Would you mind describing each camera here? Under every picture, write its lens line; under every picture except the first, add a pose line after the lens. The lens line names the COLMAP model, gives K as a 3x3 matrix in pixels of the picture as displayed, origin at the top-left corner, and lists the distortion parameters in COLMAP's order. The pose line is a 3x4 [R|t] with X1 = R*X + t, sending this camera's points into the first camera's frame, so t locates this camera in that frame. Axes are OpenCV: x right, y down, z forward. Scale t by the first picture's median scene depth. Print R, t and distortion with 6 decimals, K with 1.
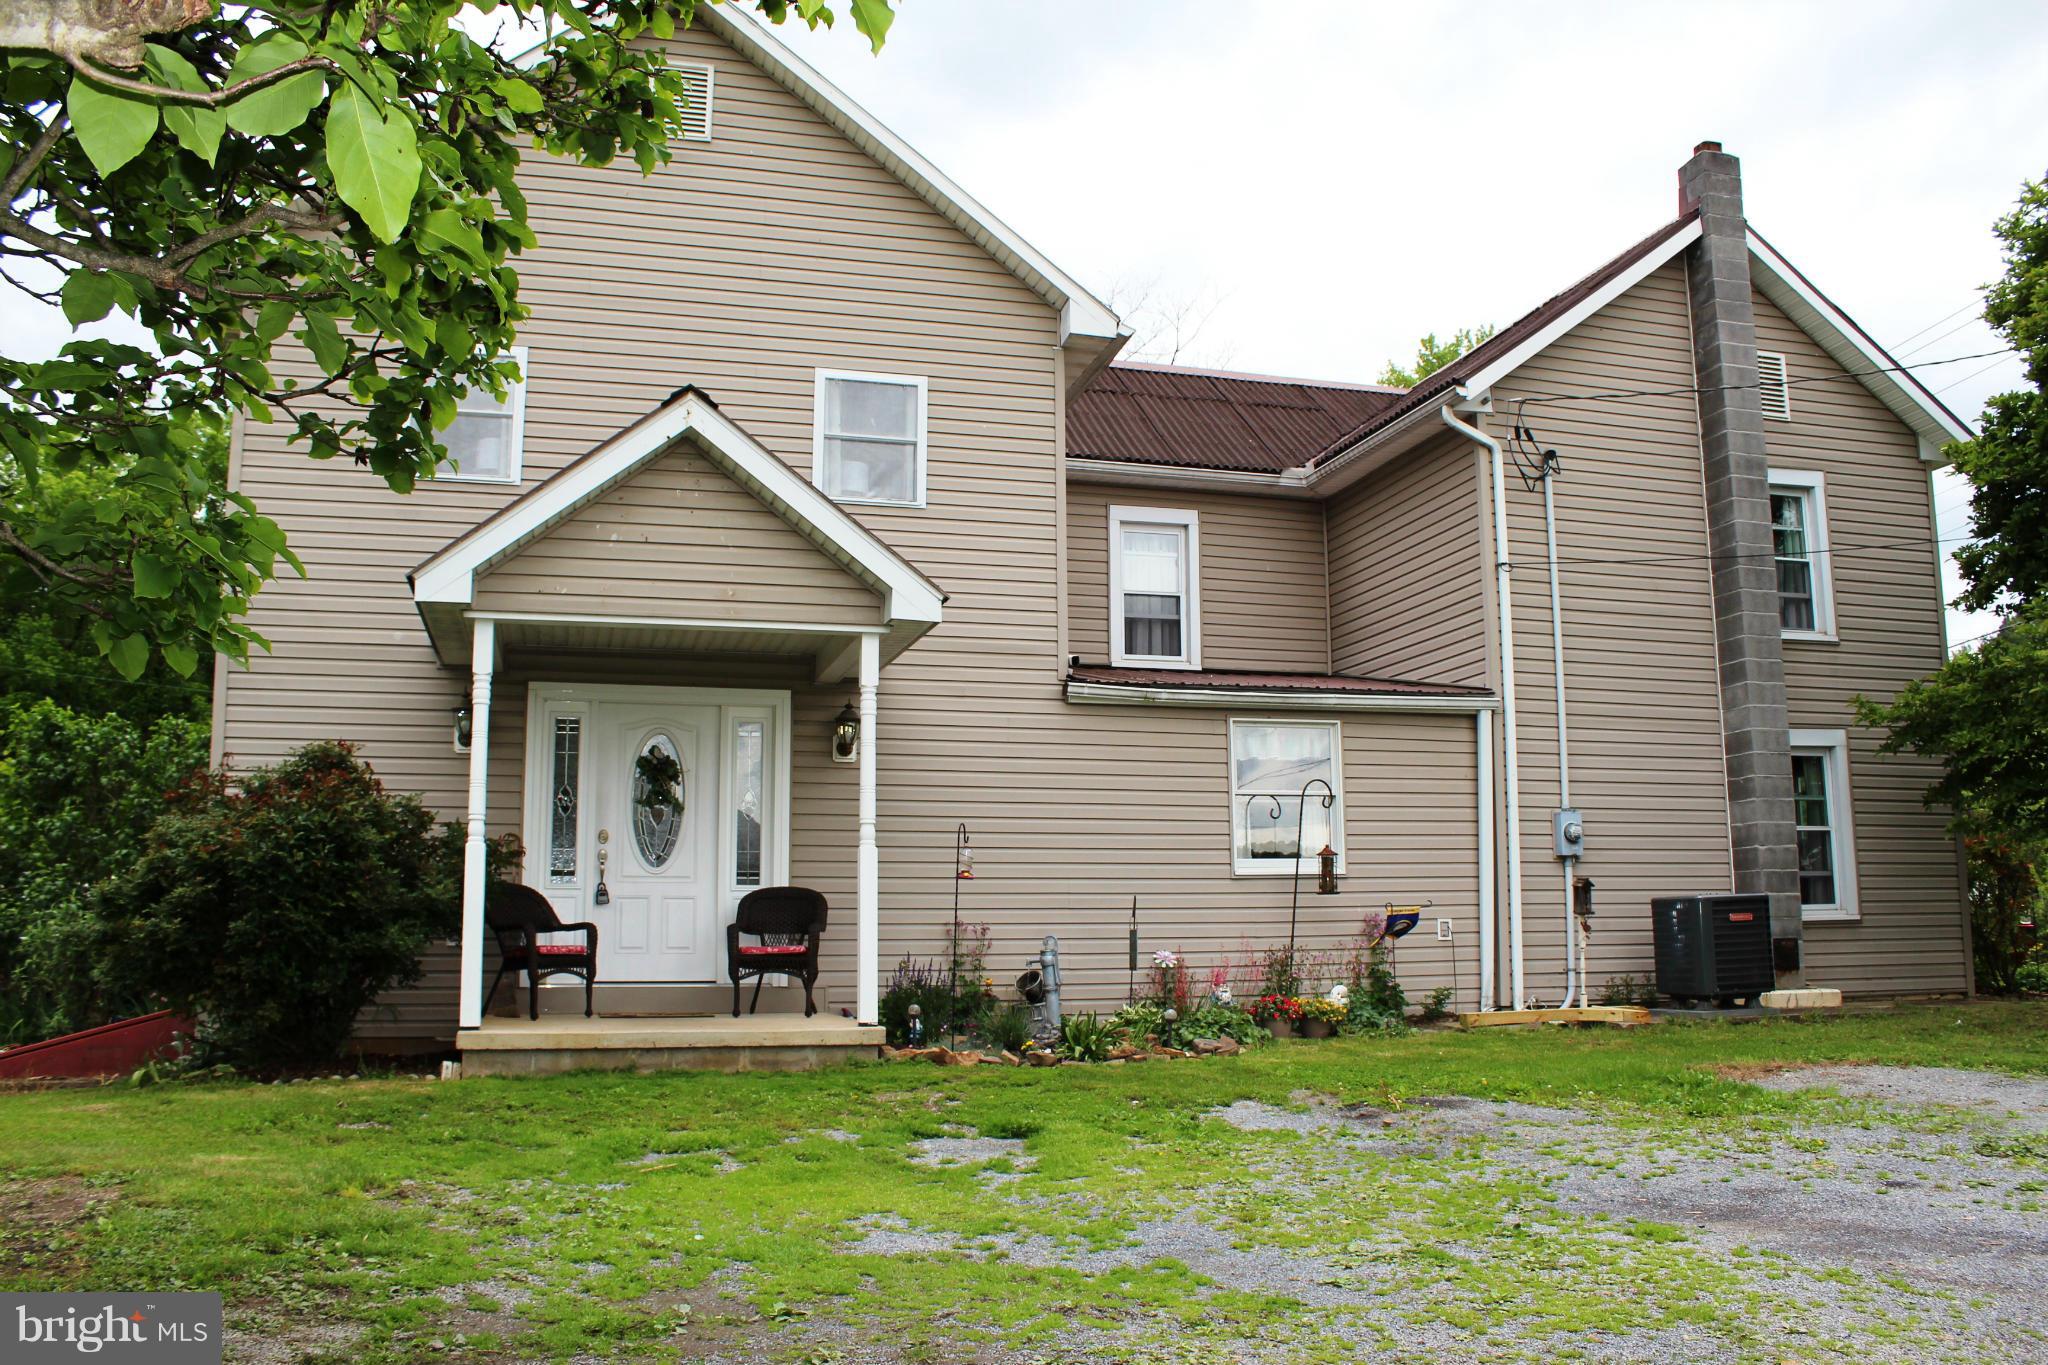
lens RADIAL K [[1694.6, 0, 1024.0], [0, 1694.6, 682.5], [0, 0, 1]] dist [-0.172557, 0.163571]
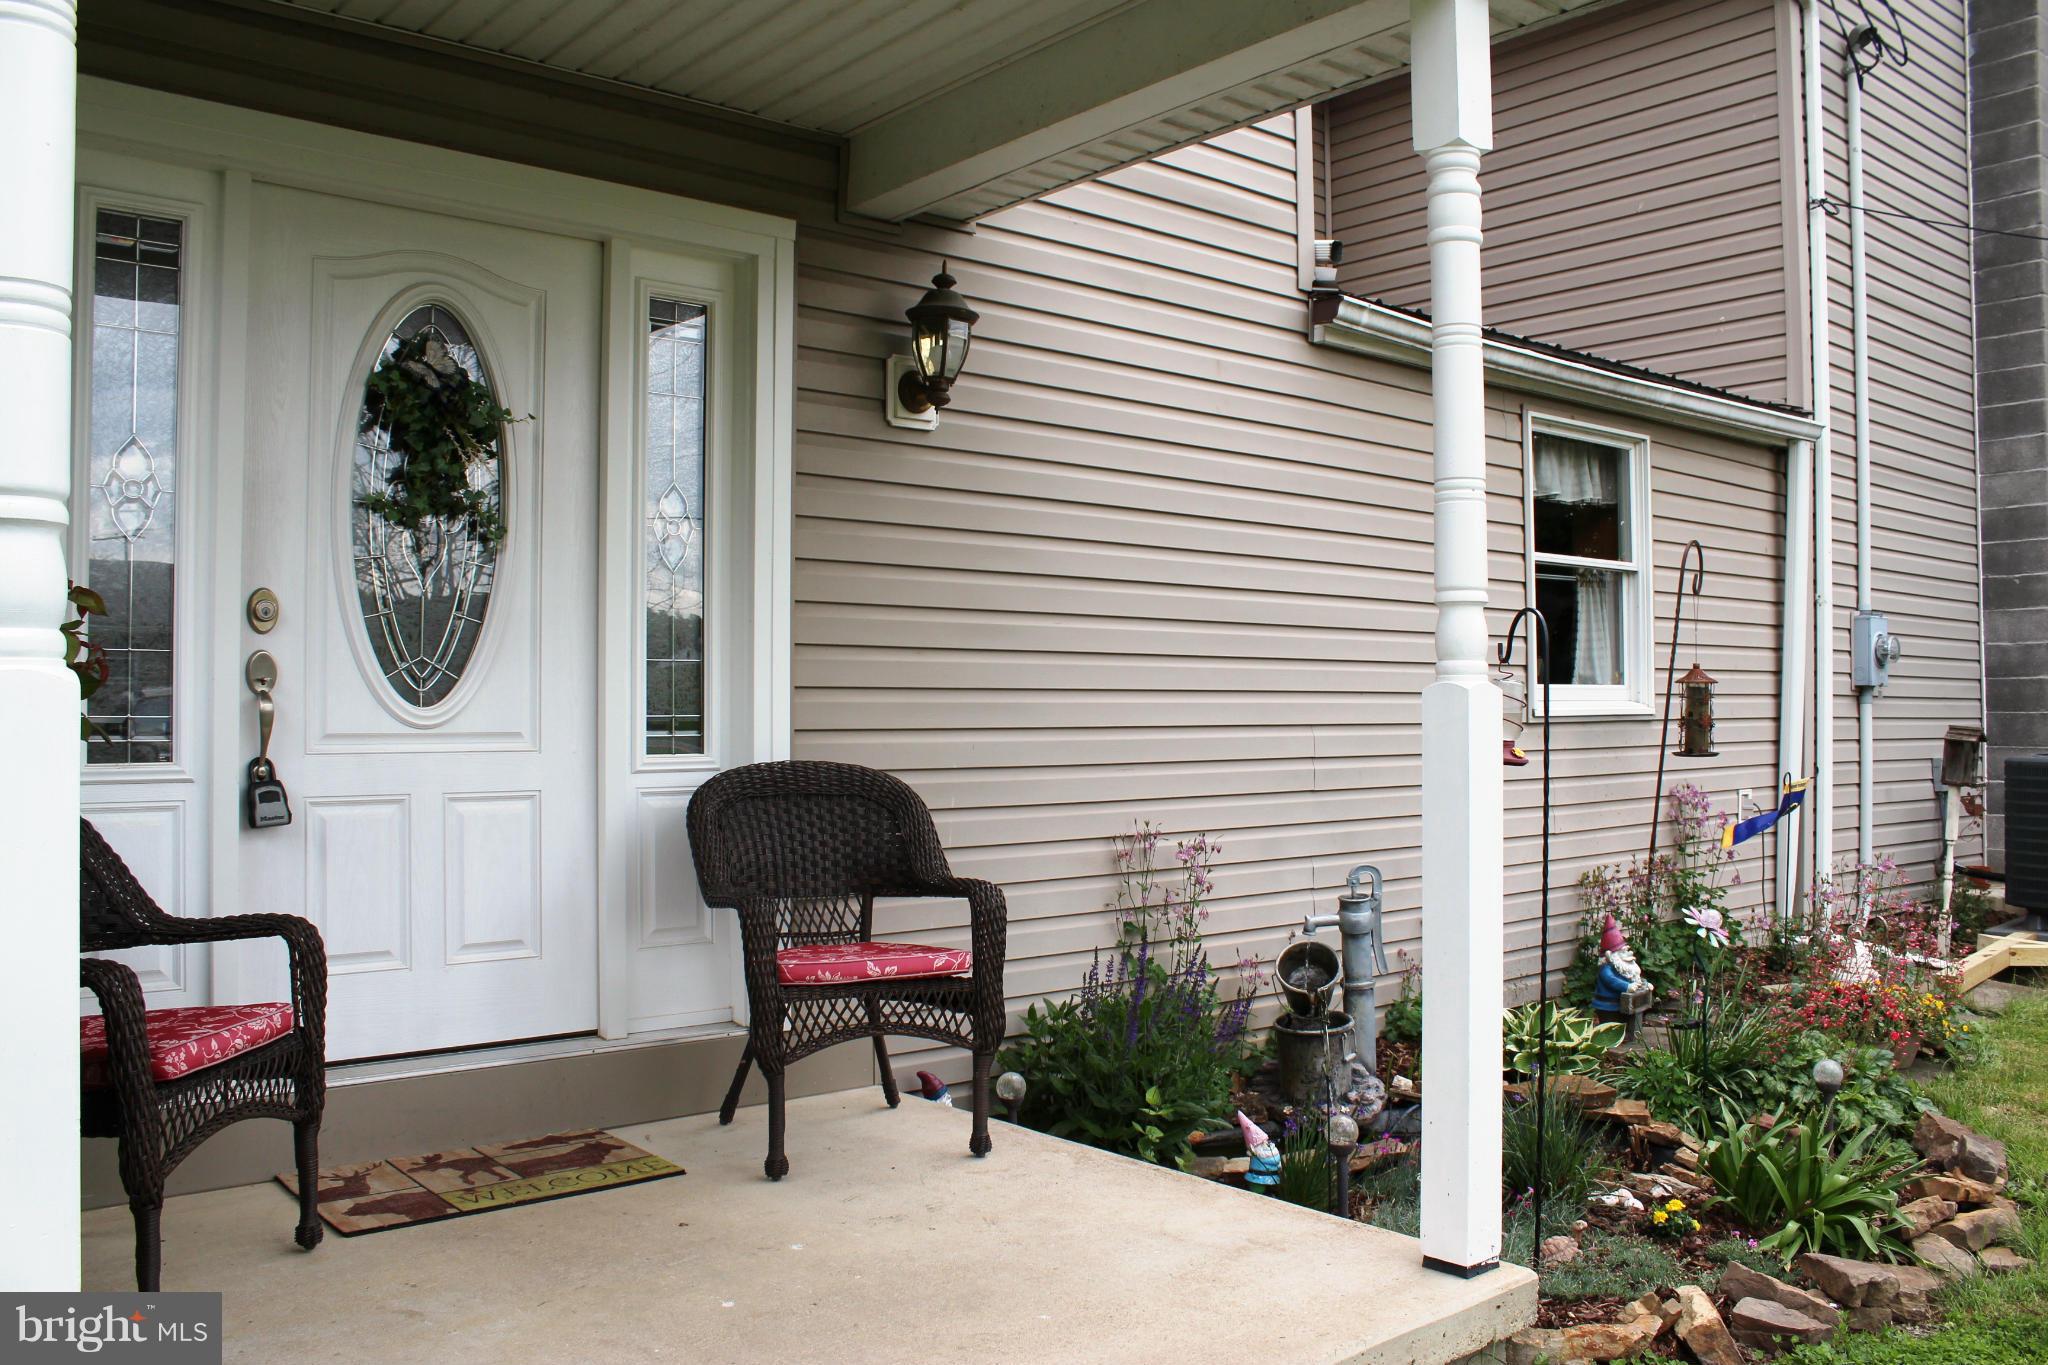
lens RADIAL K [[1694.6, 0, 1024.0], [0, 1694.6, 682.5], [0, 0, 1]] dist [-0.172557, 0.163571]
pose [[0.910699, 0.012665, 0.412876, -0.214893], [-0.066884, 0.990861, 0.117133, 0.051658], [-0.407619, -0.134288, 0.903224, 0.572474]]
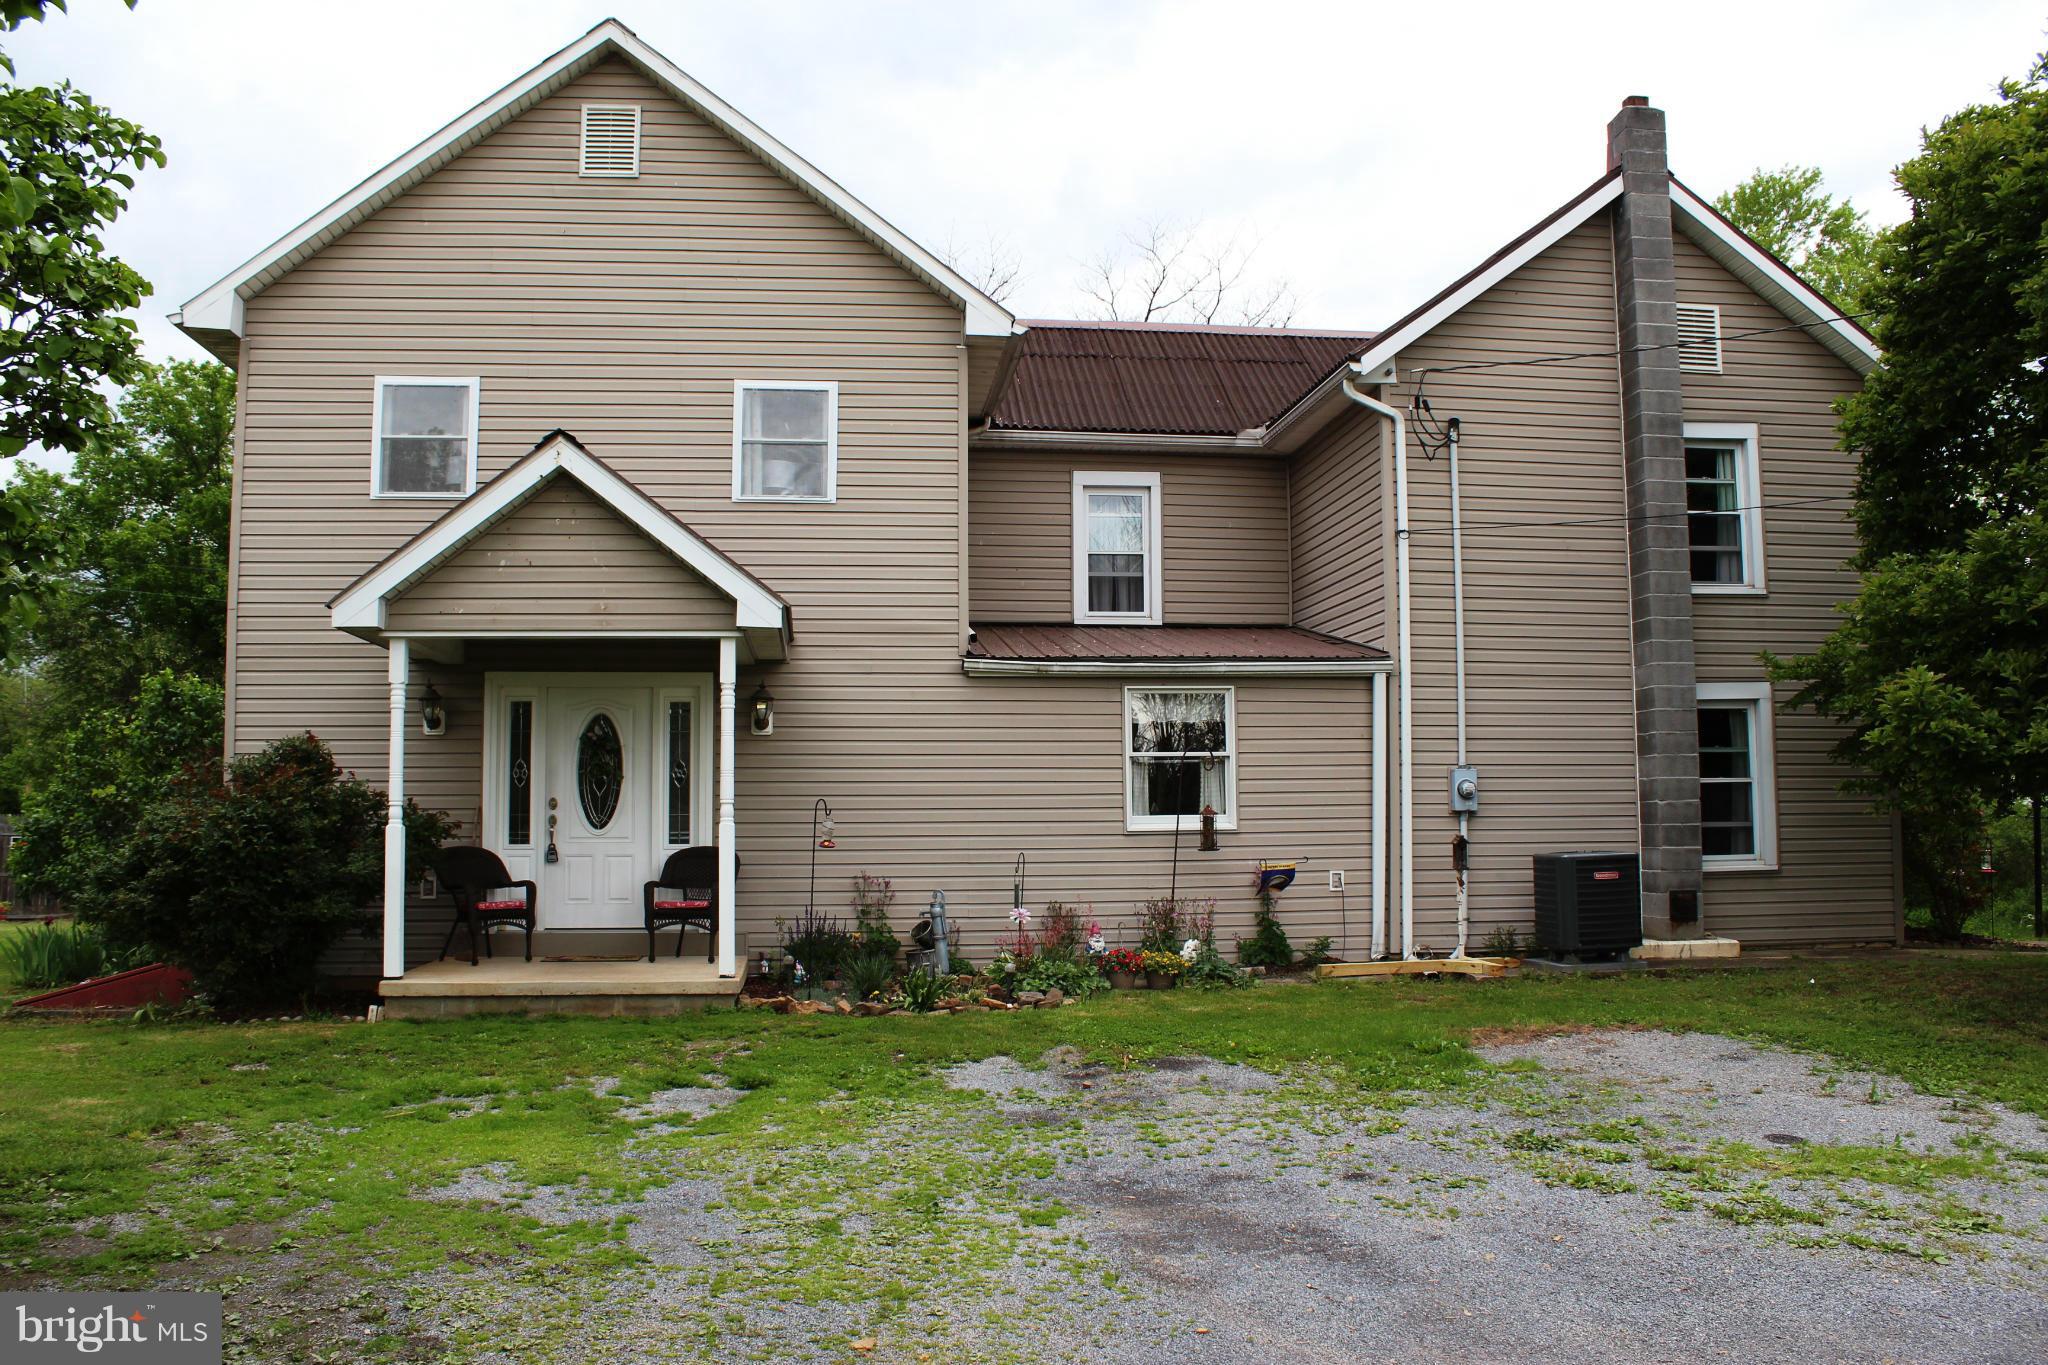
lens RADIAL K [[1694.6, 0, 1024.0], [0, 1694.6, 682.5], [0, 0, 1]] dist [-0.172557, 0.163571]
pose [[0.988568, -0.012323, -0.150271, 0.212496], [0.023001, 0.997315, 0.069528, -0.055754], [0.149011, -0.072189, 0.986197, -0.074184]]
